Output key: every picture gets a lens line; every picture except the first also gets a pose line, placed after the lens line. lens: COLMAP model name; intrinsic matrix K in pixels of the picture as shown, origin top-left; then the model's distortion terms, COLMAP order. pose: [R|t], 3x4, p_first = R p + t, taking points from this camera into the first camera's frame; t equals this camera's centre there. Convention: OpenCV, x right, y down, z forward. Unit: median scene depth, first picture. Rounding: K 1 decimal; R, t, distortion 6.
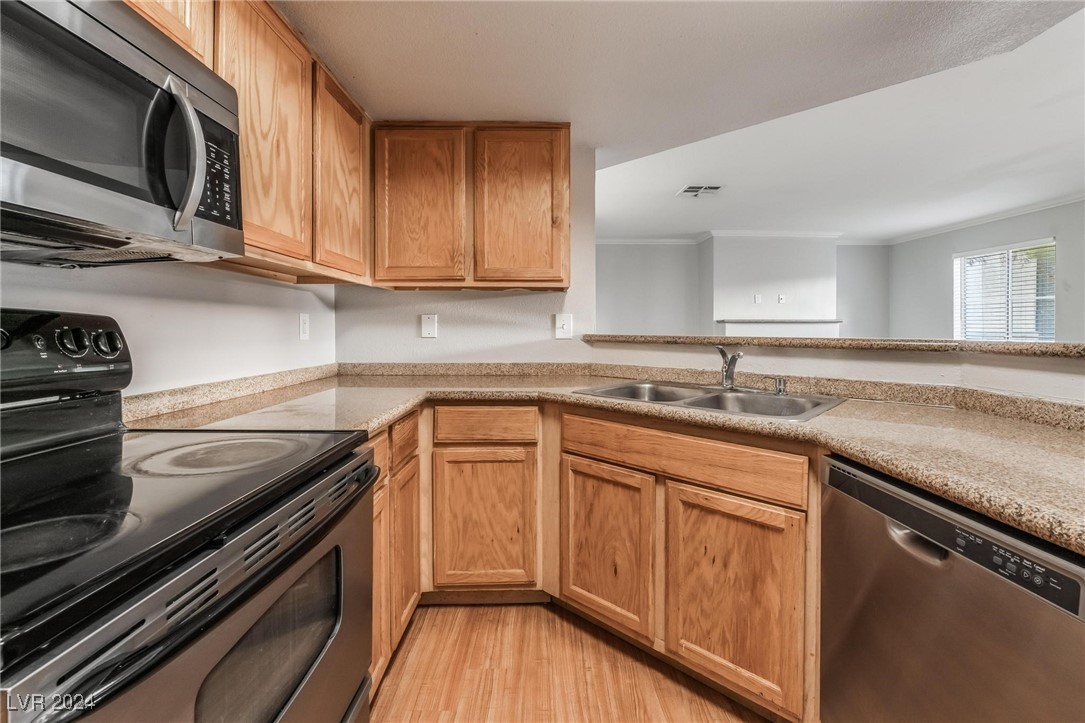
lens RADIAL K [[479.9, 0, 543.0], [0, 479.9, 330.8], [0, 0, 1]] dist [-0.019173, 0.000154]
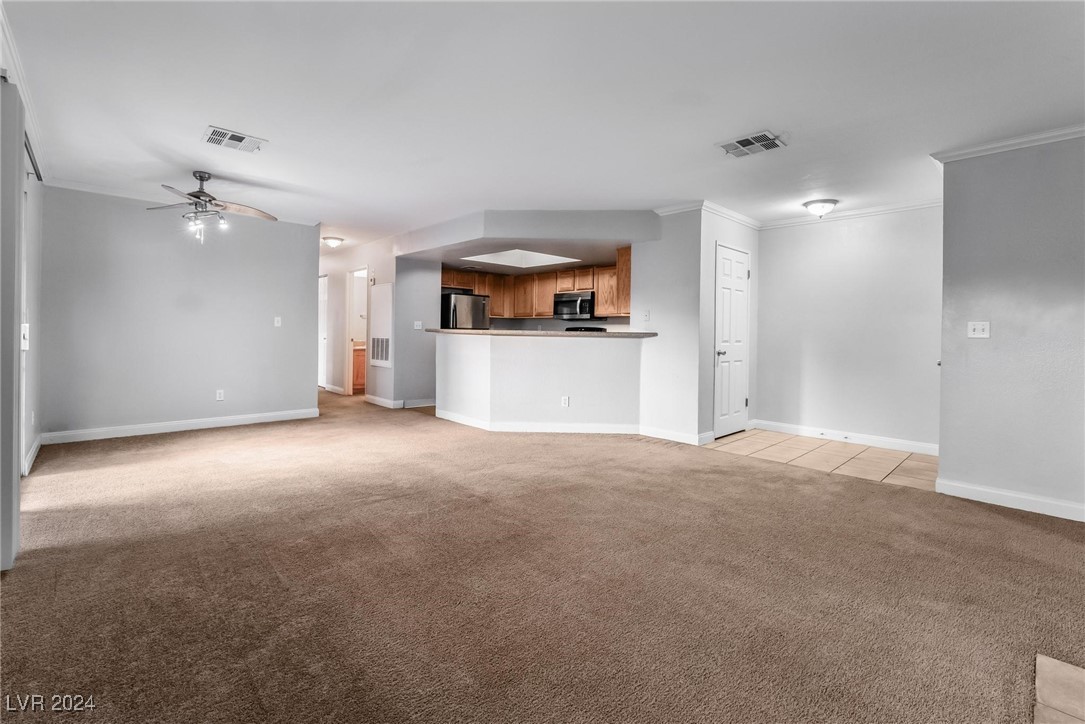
lens RADIAL K [[483.2, 0, 540.9], [0, 483.2, 333.6], [0, 0, 1]] dist [-0.009626, -0.000499]
pose [[-0.718414, -0.008623, -0.695562, 2.450247], [-0.019781, 0.999772, 0.008036, 0.004611], [0.695334, 0.019532, -0.718421, 2.957205]]
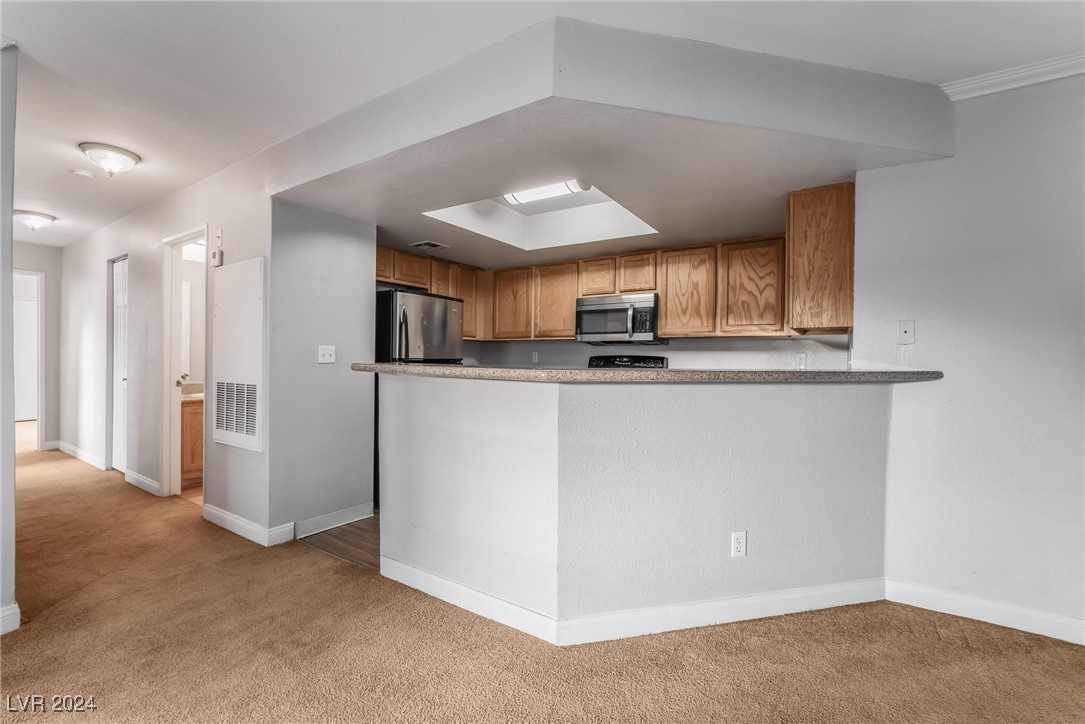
lens RADIAL K [[464.3, 0, 555.9], [0, 464.3, 357.2], [0, 0, 1]] dist [-0.013800, 0.001541]
pose [[-0.530588, -0.005051, -0.847615, 1.559151], [-0.014870, 0.999884, 0.003350, -0.015763], [0.847499, 0.014381, -0.530601, 1.287517]]
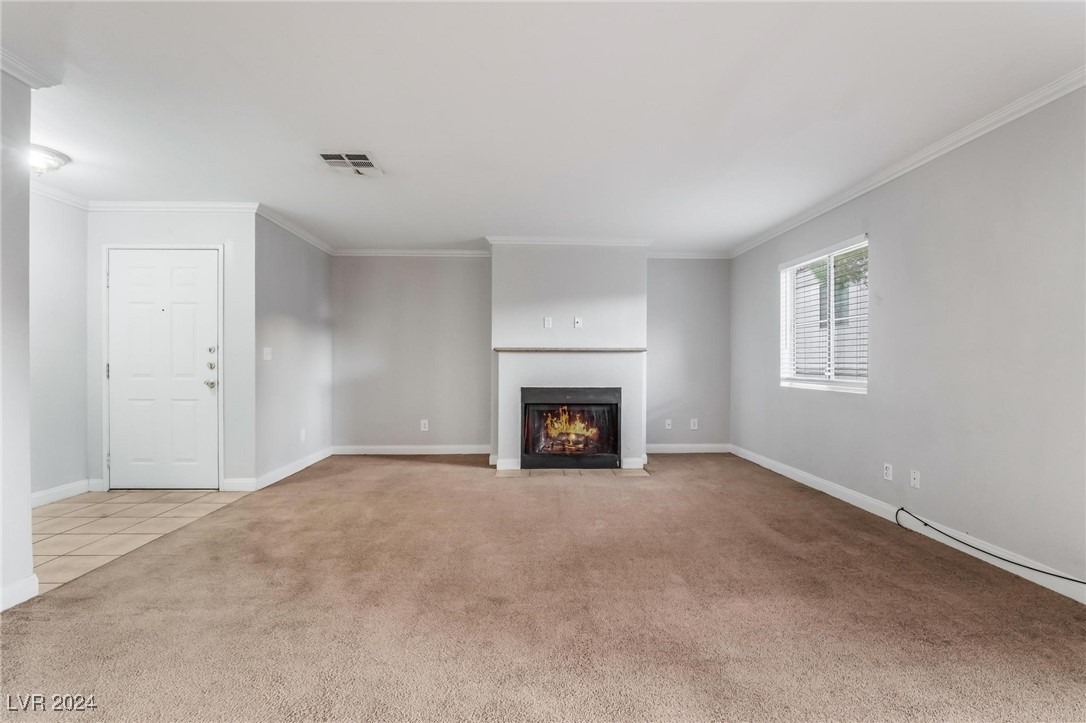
lens RADIAL K [[483.7, 0, 535.3], [0, 483.7, 366.4], [0, 0, 1]] dist [-0.009626, -0.000499]
pose [[0.999241, 0.003573, 0.038798, 1.270144], [-0.003590, 0.999993, 0.000370, 0.024557], [-0.038796, -0.000509, 0.999247, 0.579942]]
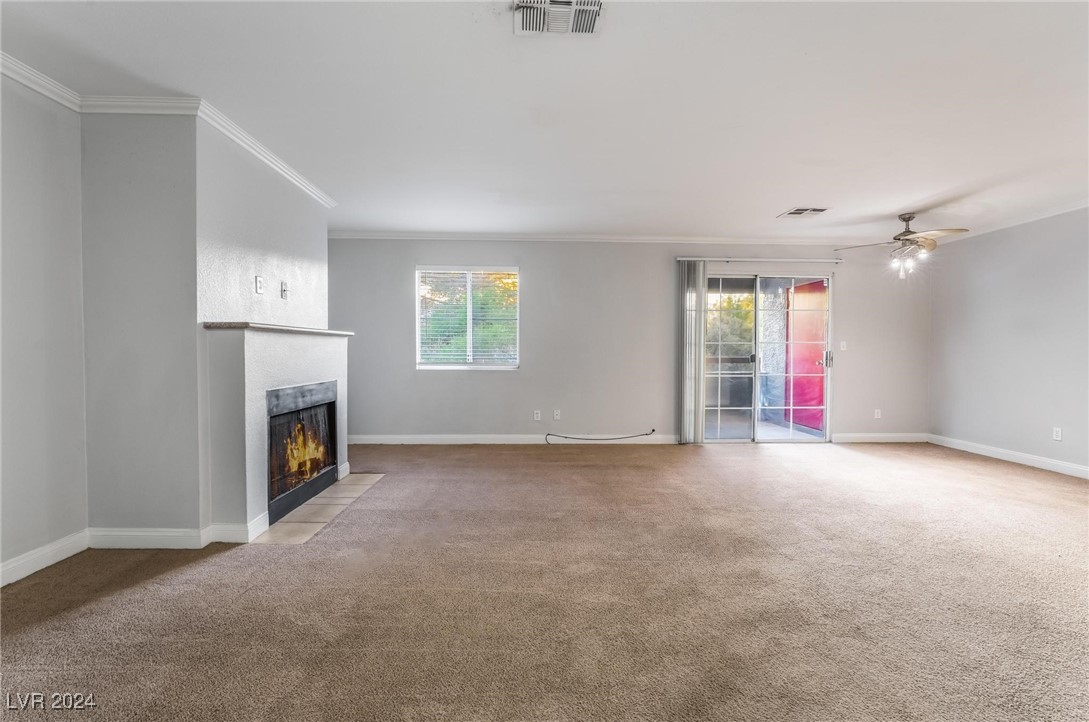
lens RADIAL K [[485.0, 0, 543.2], [0, 485.0, 355.7], [0, 0, 1]] dist [-0.009626, -0.000499]
pose [[-0.046997, -0.011167, 0.998833, -0.237437], [0.002014, 0.999934, 0.011274, 0.009559], [-0.998893, 0.002541, -0.046972, 2.302062]]
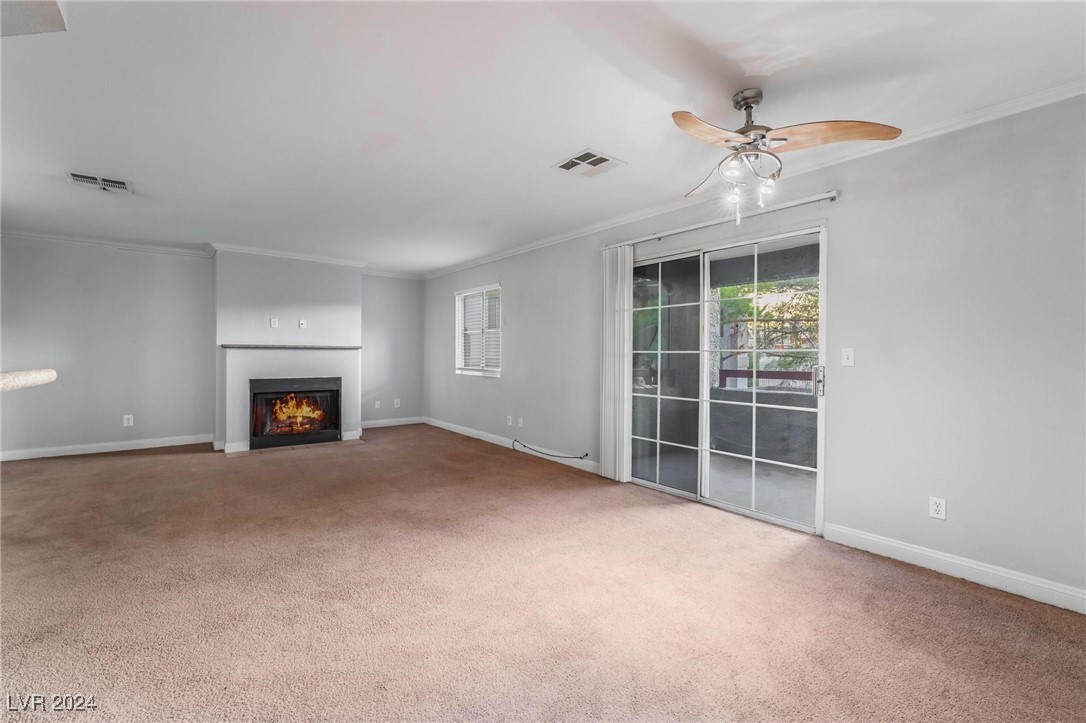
lens RADIAL K [[464.7, 0, 539.5], [0, 464.7, 360.8], [0, 0, 1]] dist [-0.013800, 0.001541]
pose [[0.785268, -0.002279, 0.619151, 0.943142], [-0.004268, 0.999950, 0.009093, -0.007842], [-0.619141, -0.009783, 0.785219, -0.147692]]
